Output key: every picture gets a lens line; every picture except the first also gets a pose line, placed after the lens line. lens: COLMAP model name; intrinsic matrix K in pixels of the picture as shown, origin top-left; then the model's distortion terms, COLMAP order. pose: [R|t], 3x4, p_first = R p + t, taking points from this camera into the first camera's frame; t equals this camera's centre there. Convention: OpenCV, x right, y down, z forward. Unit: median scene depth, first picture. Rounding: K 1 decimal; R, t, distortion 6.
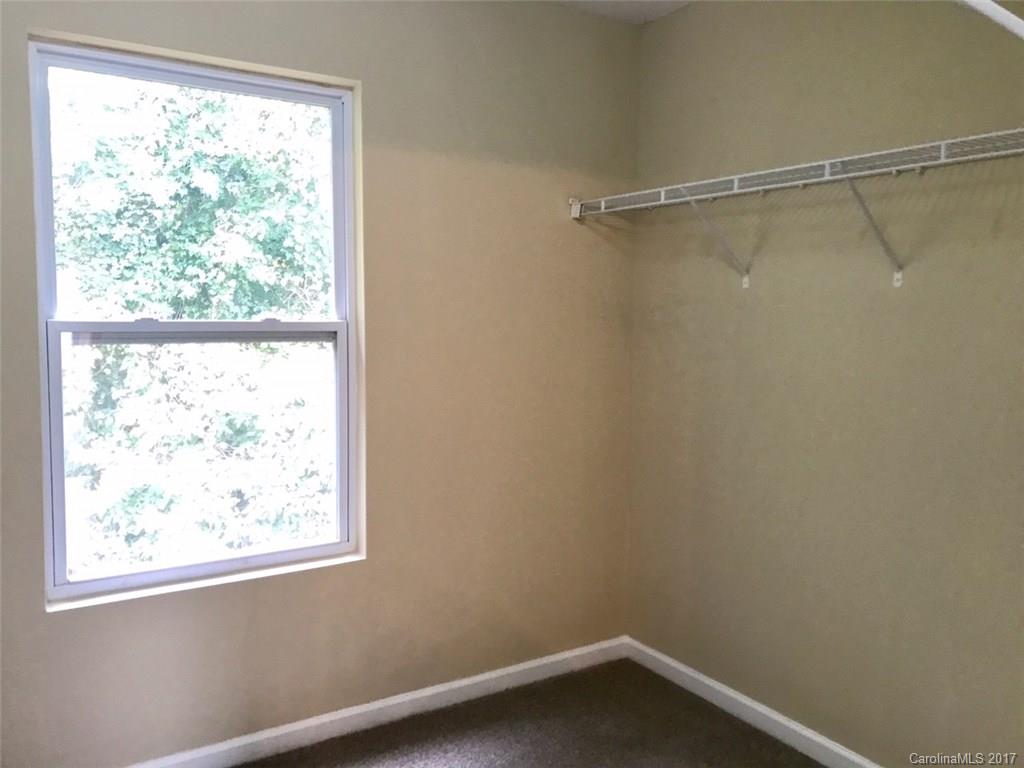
lens RADIAL K [[851.8, 0, 511.9], [0, 851.8, 369.8], [0, 0, 1]] dist [0.031784, -0.004357]
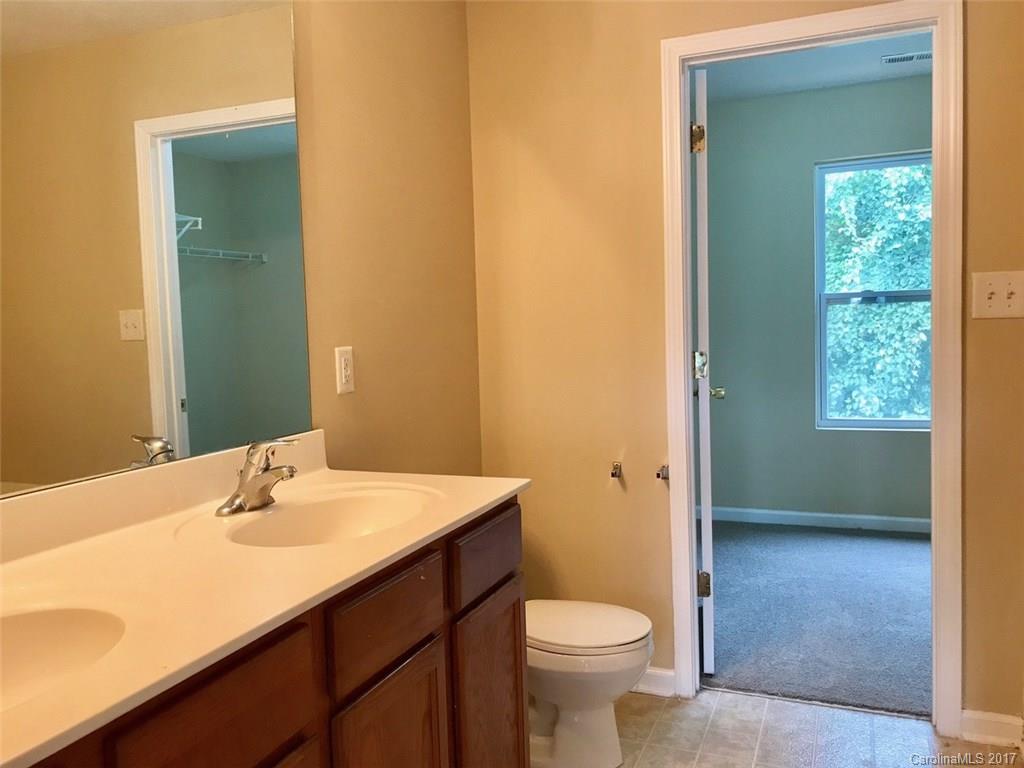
lens RADIAL K [[851.8, 0, 511.9], [0, 851.8, 369.8], [0, 0, 1]] dist [0.031784, -0.004357]
pose [[0.588588, 0.020845, -0.808164, 0.140624], [-0.020607, 0.999730, 0.010779, 0.024122], [0.808171, 0.010310, 0.588858, -0.166954]]
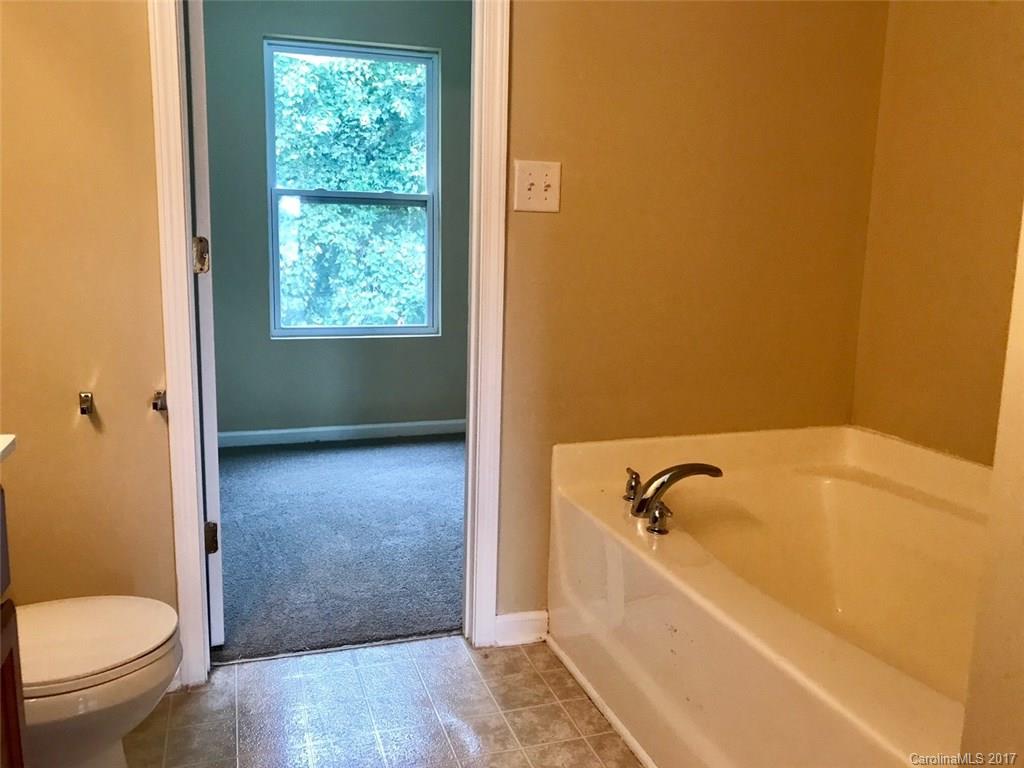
lens RADIAL K [[851.8, 0, 511.9], [0, 851.8, 369.8], [0, 0, 1]] dist [0.031784, -0.004357]
pose [[0.970697, 0.050278, -0.234990, 0.086308], [-0.029198, 0.995299, 0.092342, 0.029572], [0.238528, -0.082774, 0.967602, -0.144890]]
